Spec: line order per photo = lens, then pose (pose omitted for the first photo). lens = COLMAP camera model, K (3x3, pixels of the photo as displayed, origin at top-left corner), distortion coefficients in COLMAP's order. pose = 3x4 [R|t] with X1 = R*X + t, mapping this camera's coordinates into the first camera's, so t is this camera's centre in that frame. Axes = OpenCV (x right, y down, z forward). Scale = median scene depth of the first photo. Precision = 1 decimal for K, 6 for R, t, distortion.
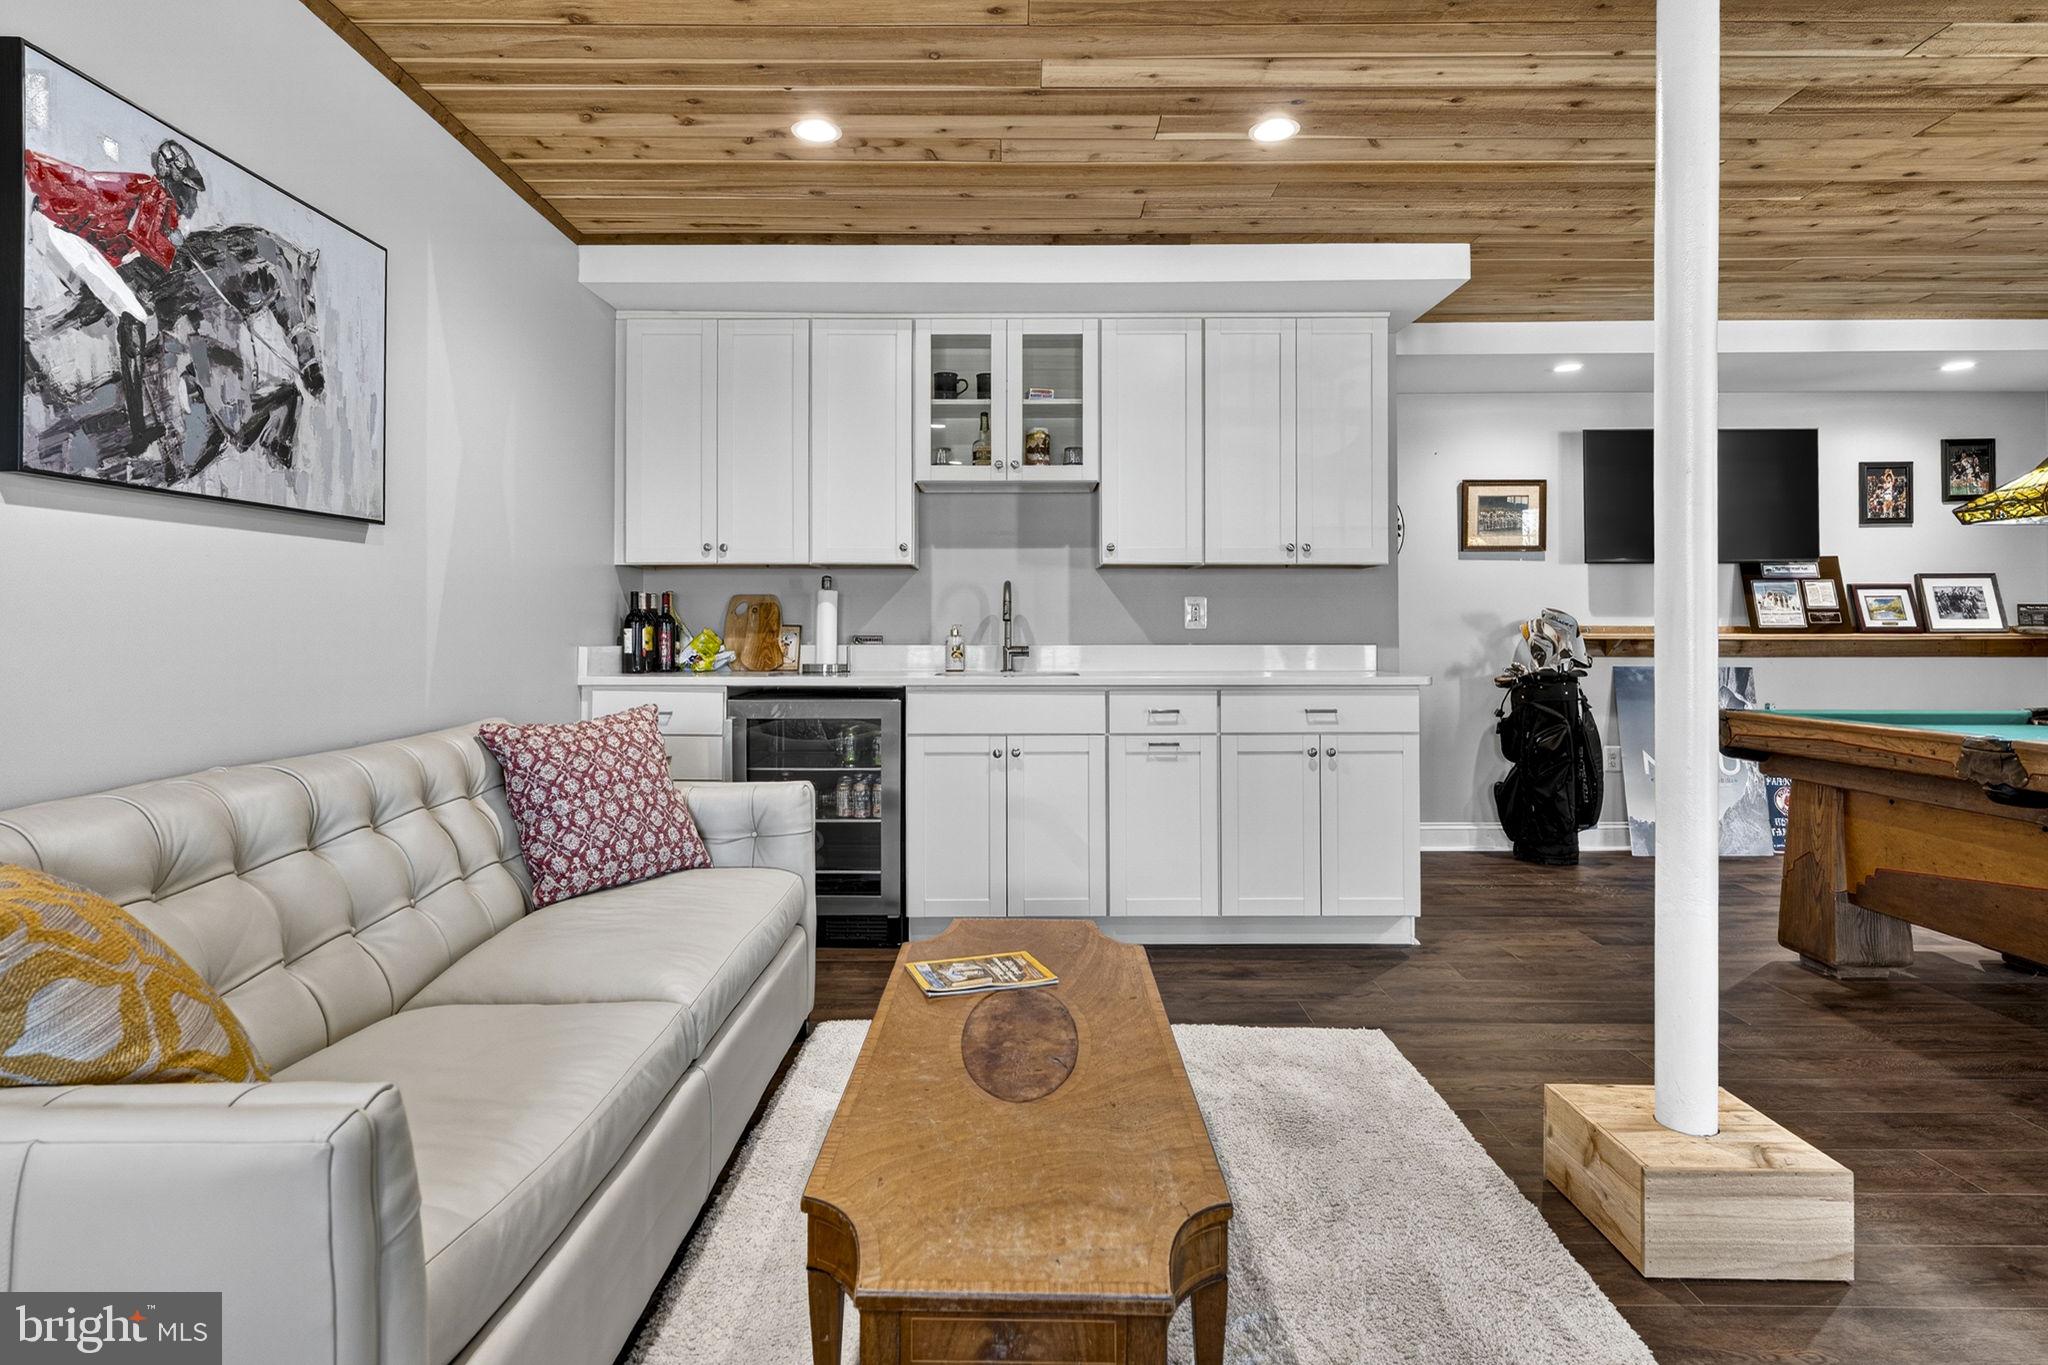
lens RADIAL K [[1114.8, 0, 998.1], [0, 1114.8, 628.7], [0, 0, 1]] dist [-0.008429, -0.002524]
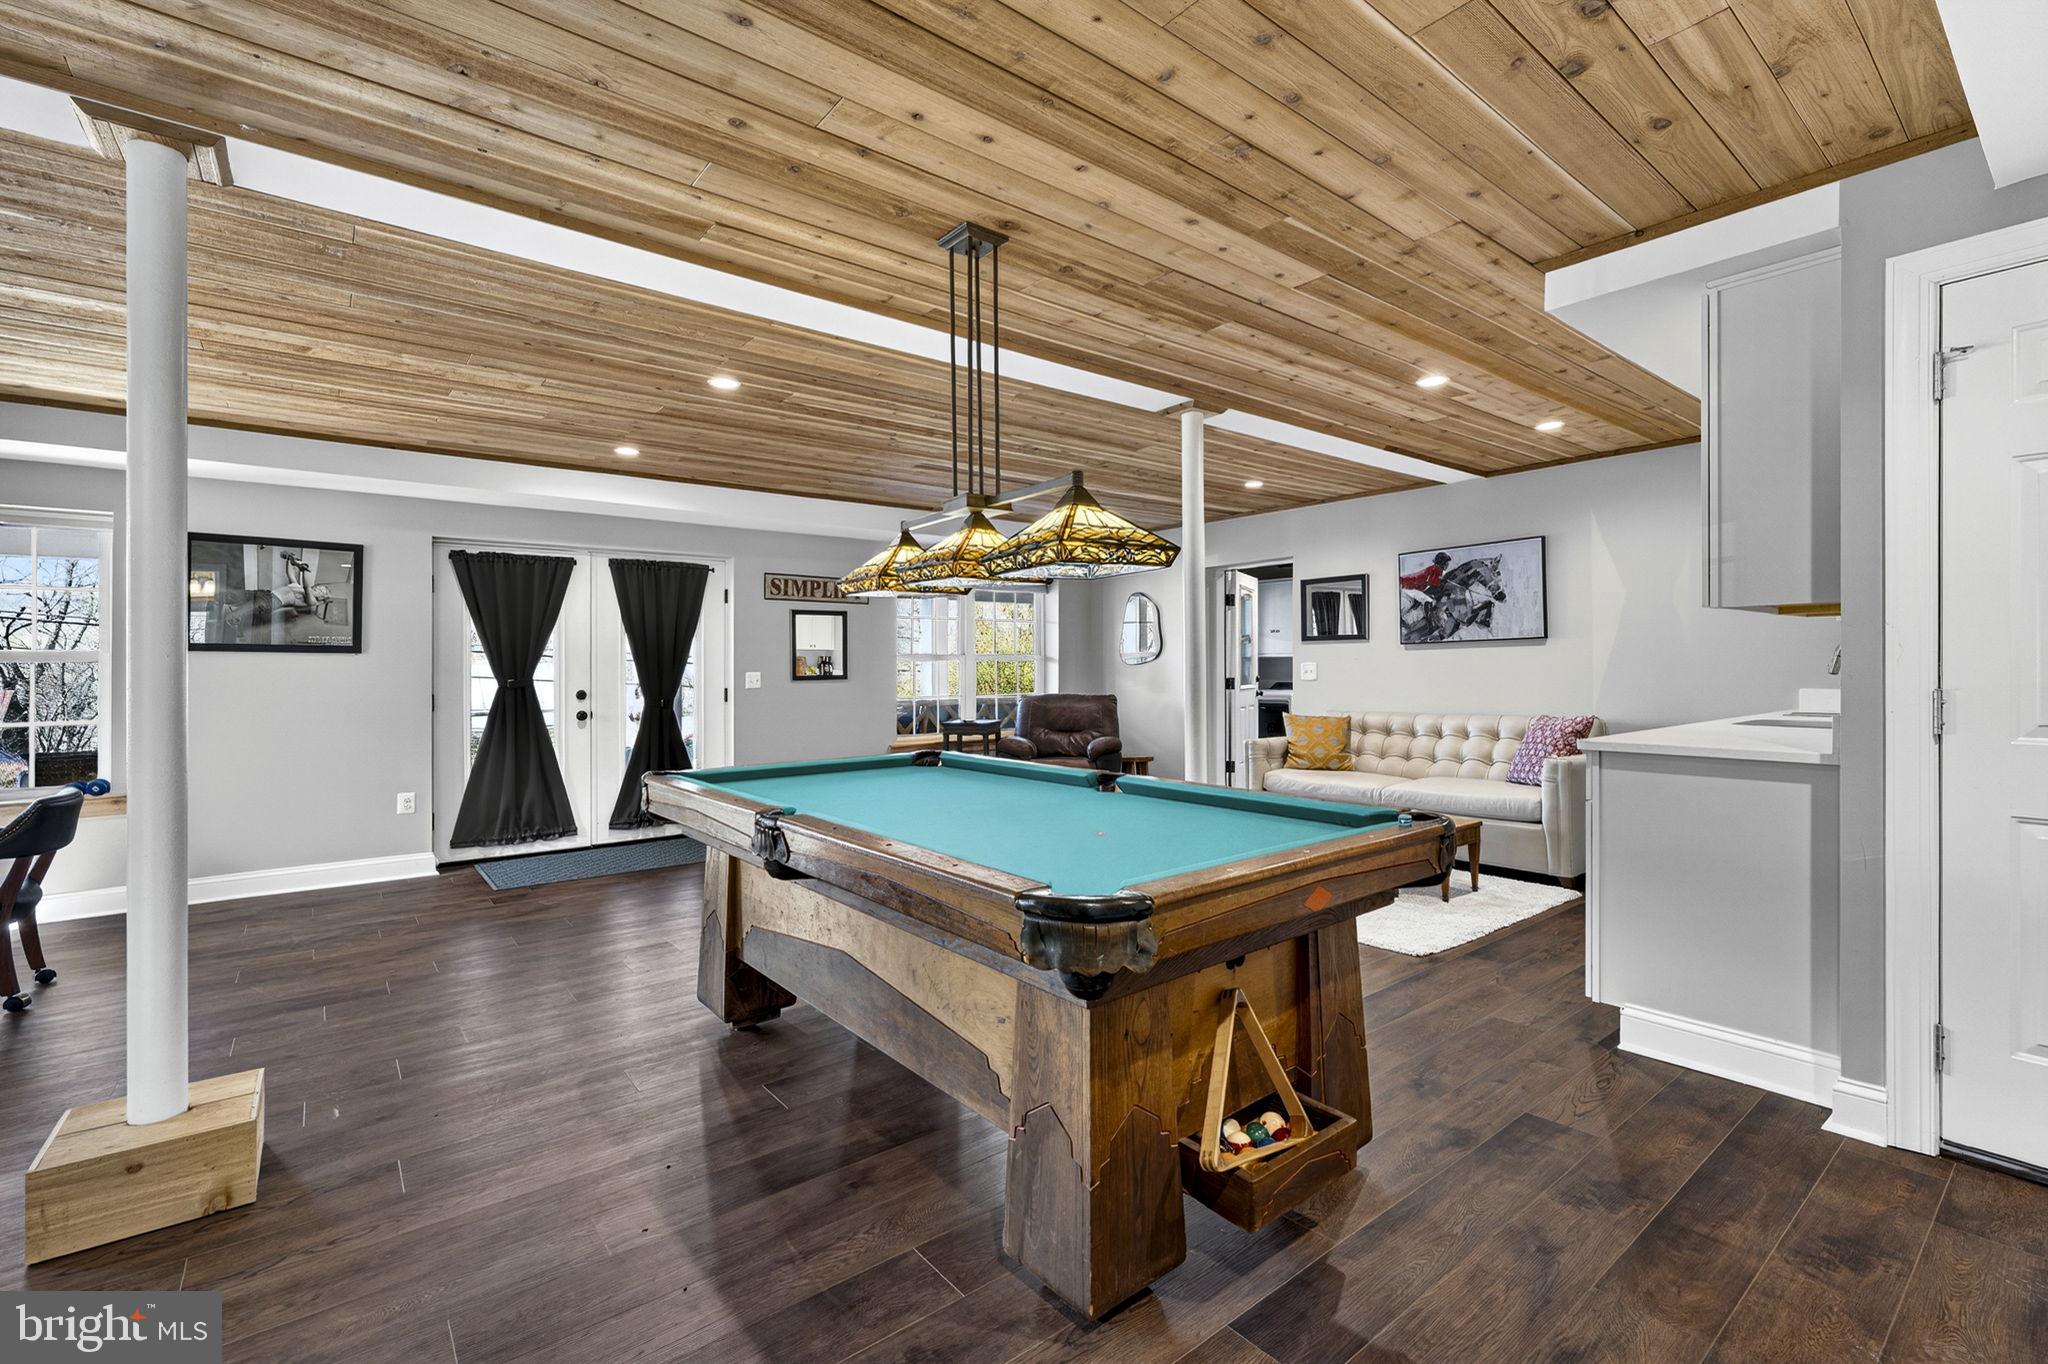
lens RADIAL K [[898.3, 0, 1024.6], [0, 898.3, 669.7], [0, 0, 1]] dist [0.001268, -0.000366]
pose [[-0.775704, 0.008836, -0.631036, 1.568435], [0.011745, 0.999931, -0.000436, -0.027402], [0.630988, -0.007749, -0.775754, 1.652846]]
